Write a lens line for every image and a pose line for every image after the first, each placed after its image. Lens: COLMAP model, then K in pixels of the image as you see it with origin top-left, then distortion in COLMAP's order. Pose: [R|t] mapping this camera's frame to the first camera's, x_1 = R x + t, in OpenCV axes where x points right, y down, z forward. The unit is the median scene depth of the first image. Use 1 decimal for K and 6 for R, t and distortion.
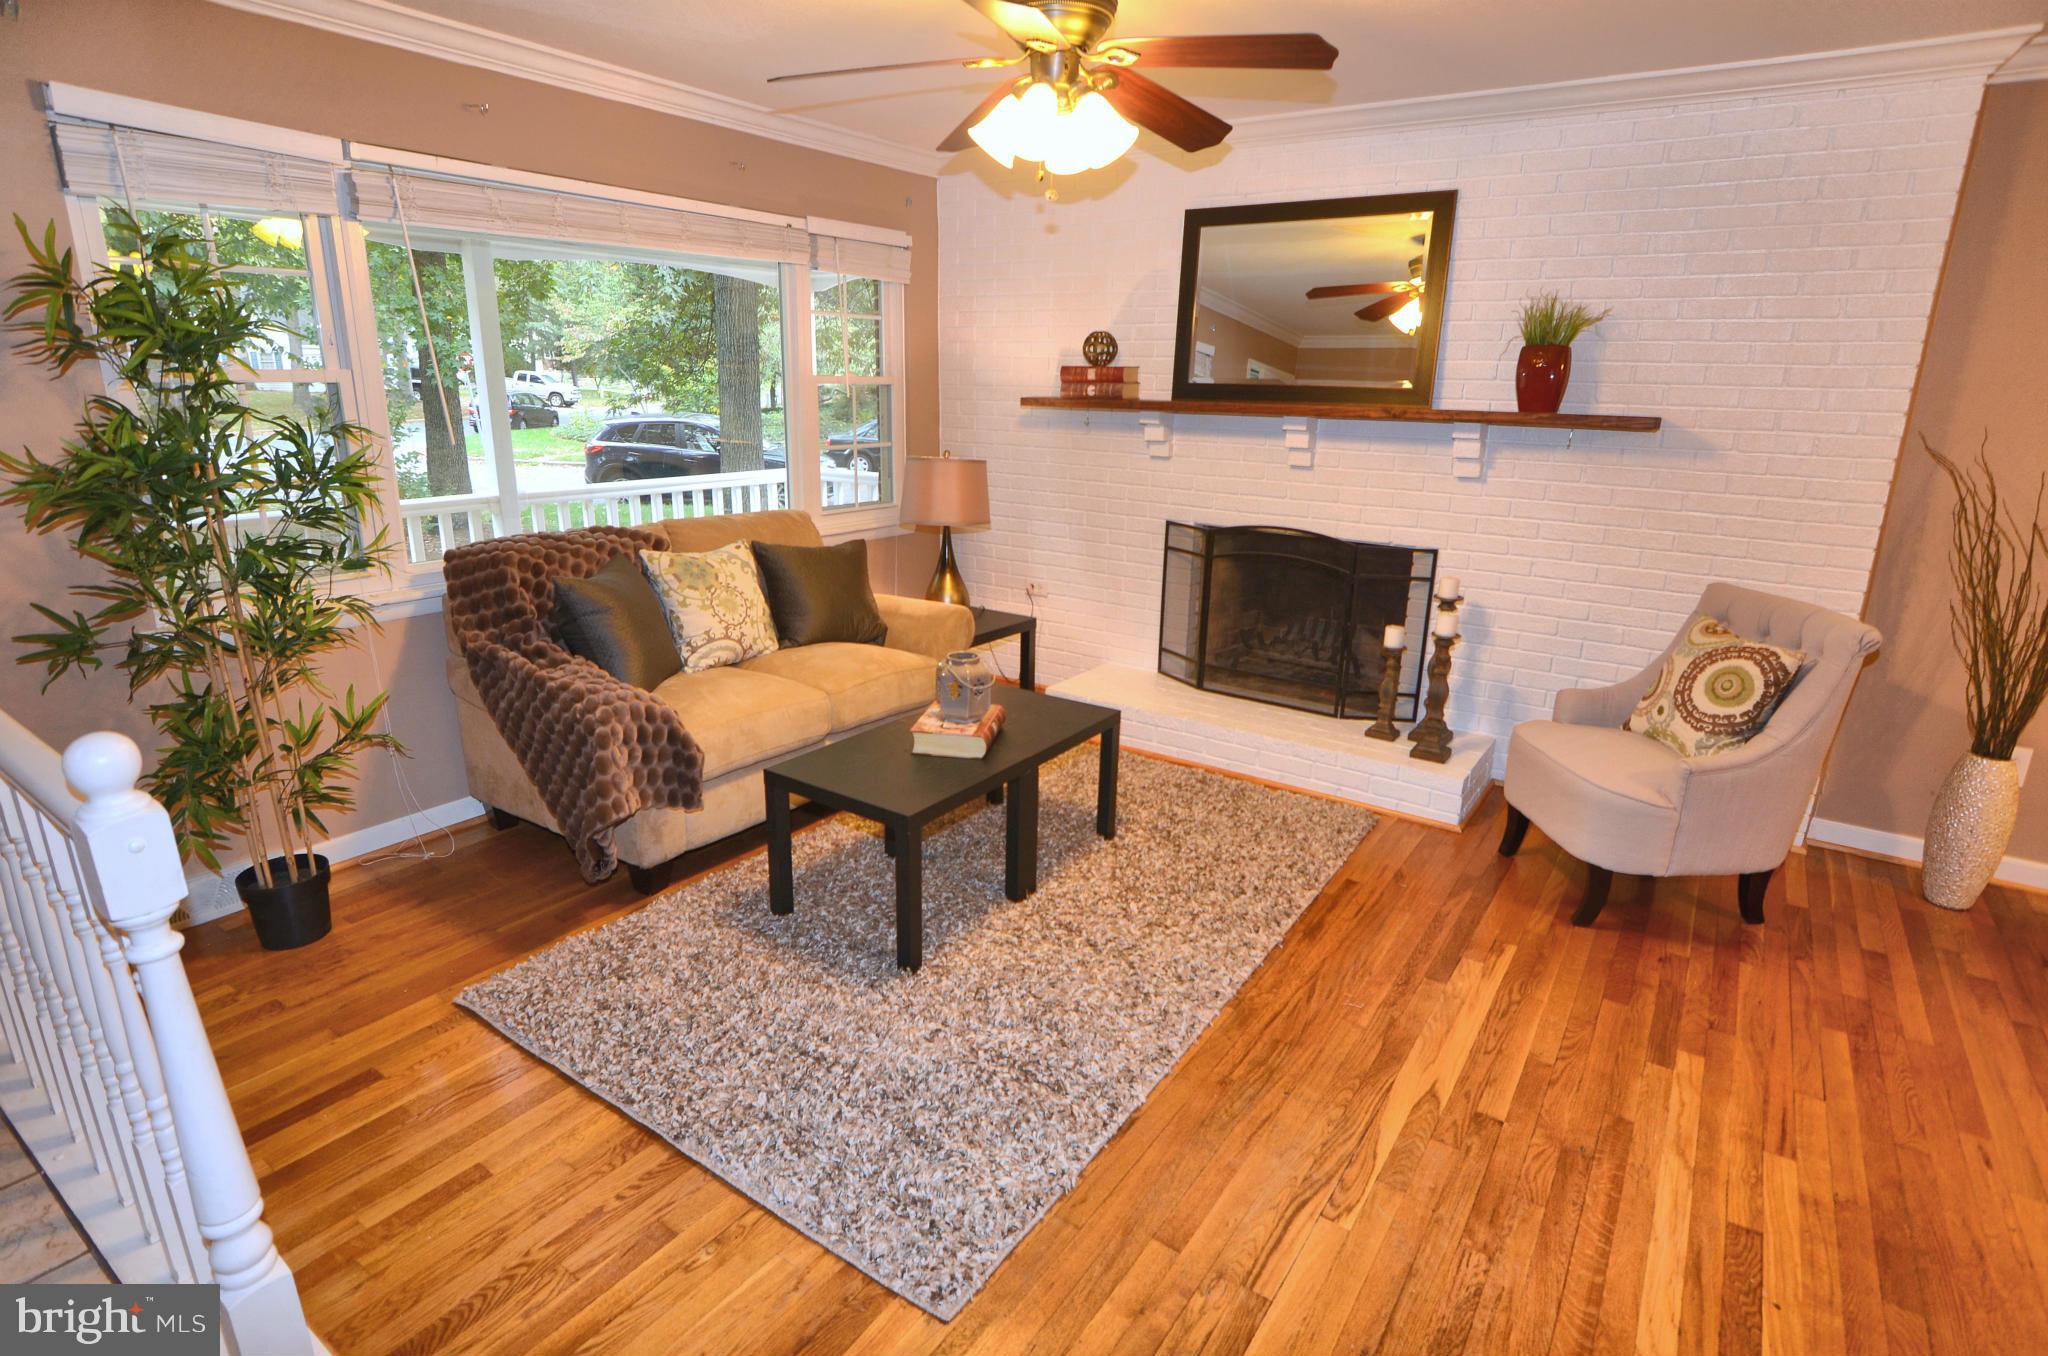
lens RADIAL K [[1031.0, 0, 1043.6], [0, 1031.0, 671.1], [0, 0, 1]] dist [-0.038155, 0.014070]
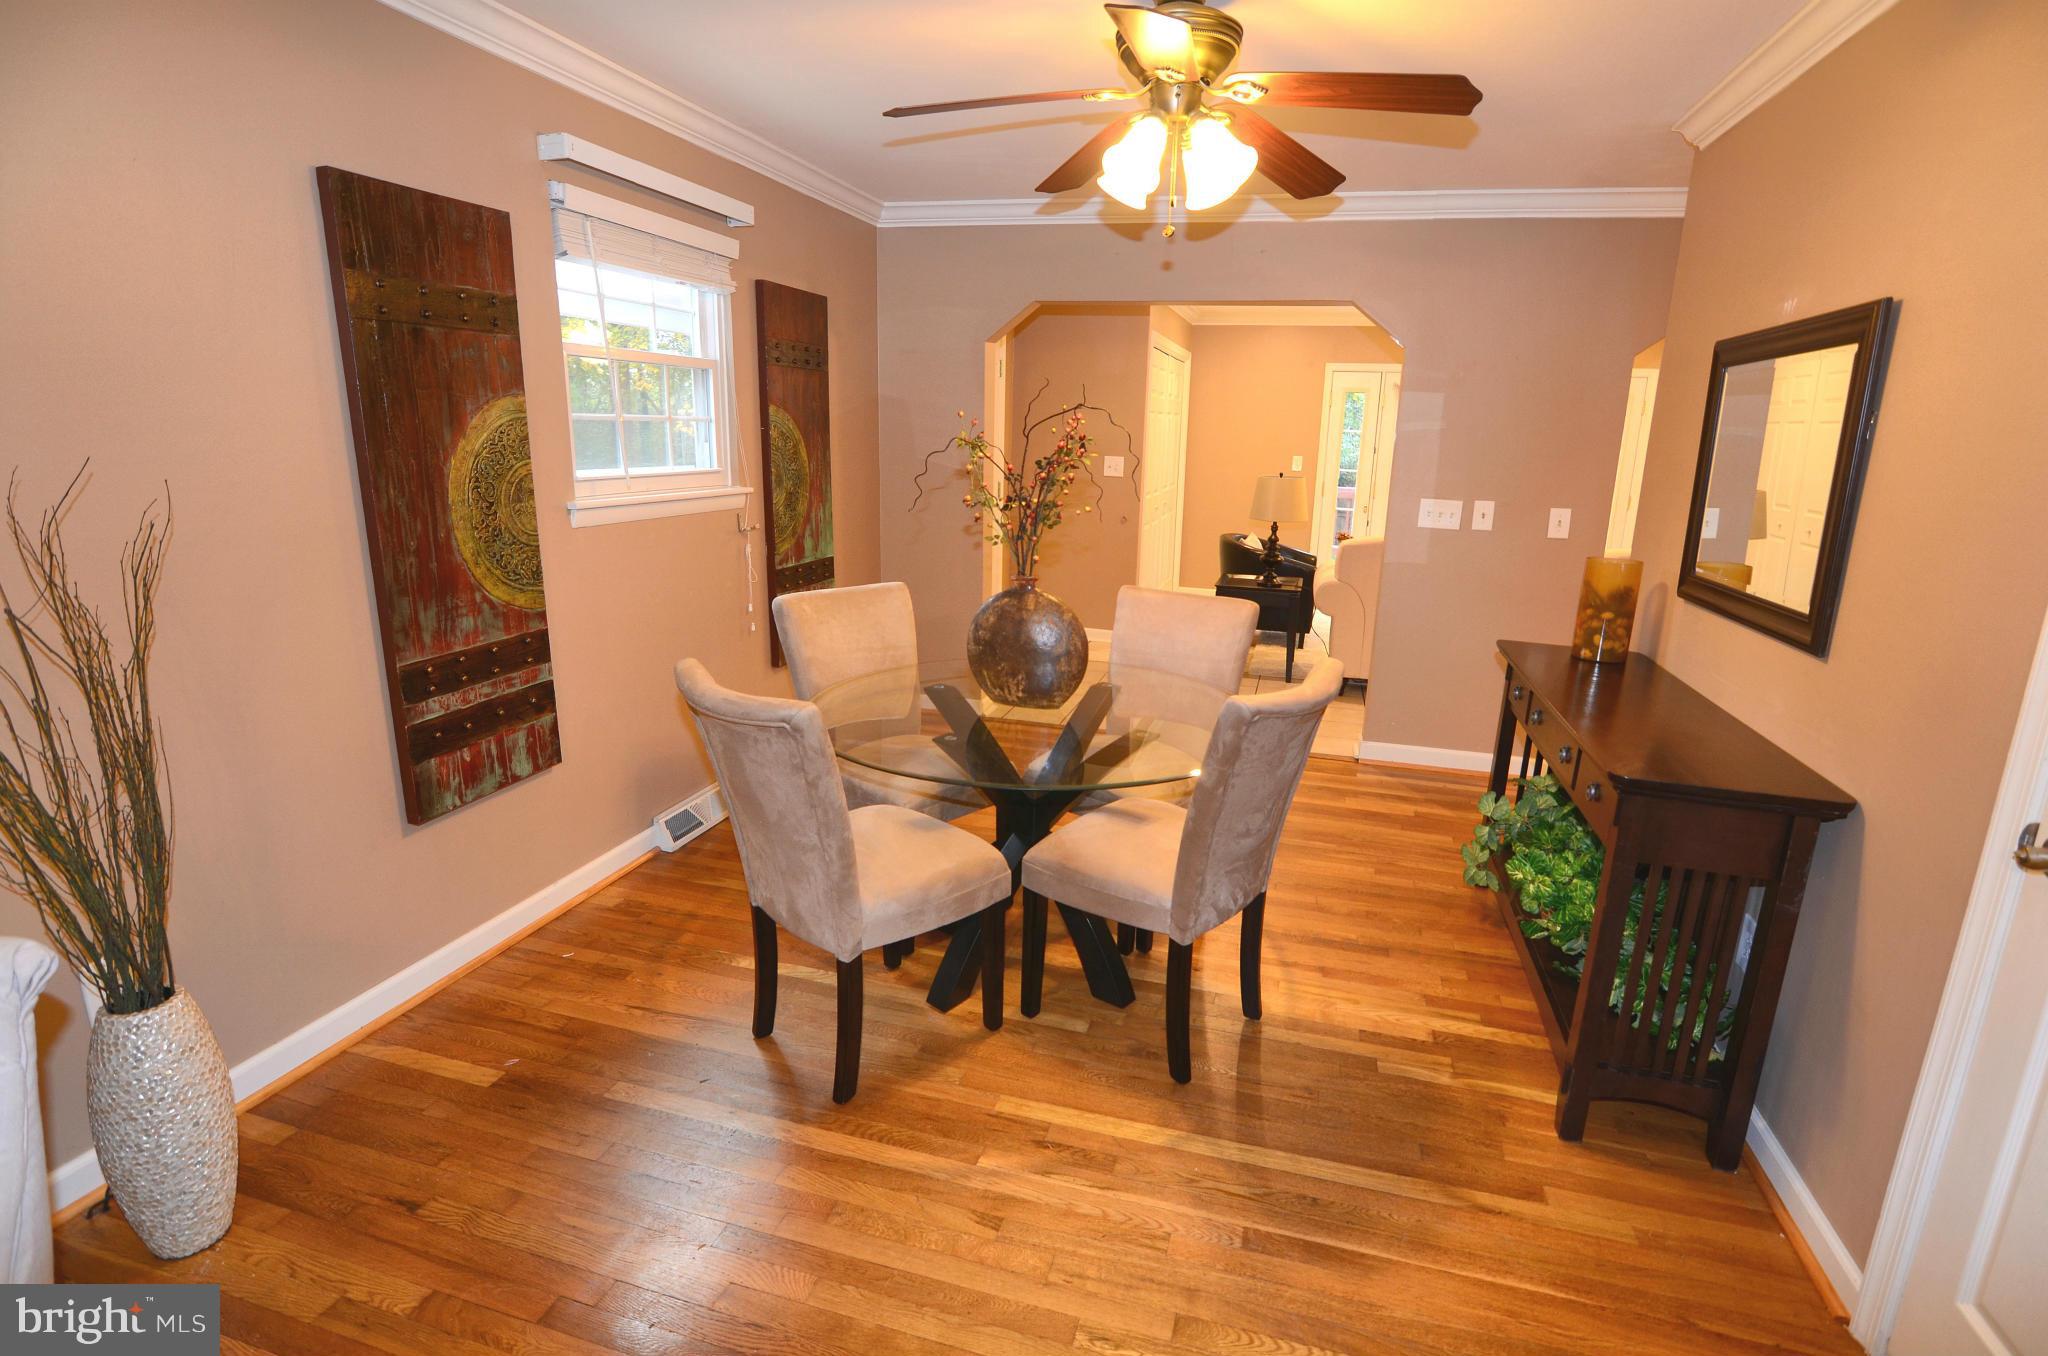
lens RADIAL K [[994.5, 0, 1043.3], [0, 994.5, 672.0], [0, 0, 1]] dist [-0.036501, 0.012670]
pose [[-0.318185, -0.255871, 0.912846, 0.328935], [0.224949, 0.915013, 0.334888, -0.160920], [-0.920954, 0.311900, -0.233585, 0.612454]]
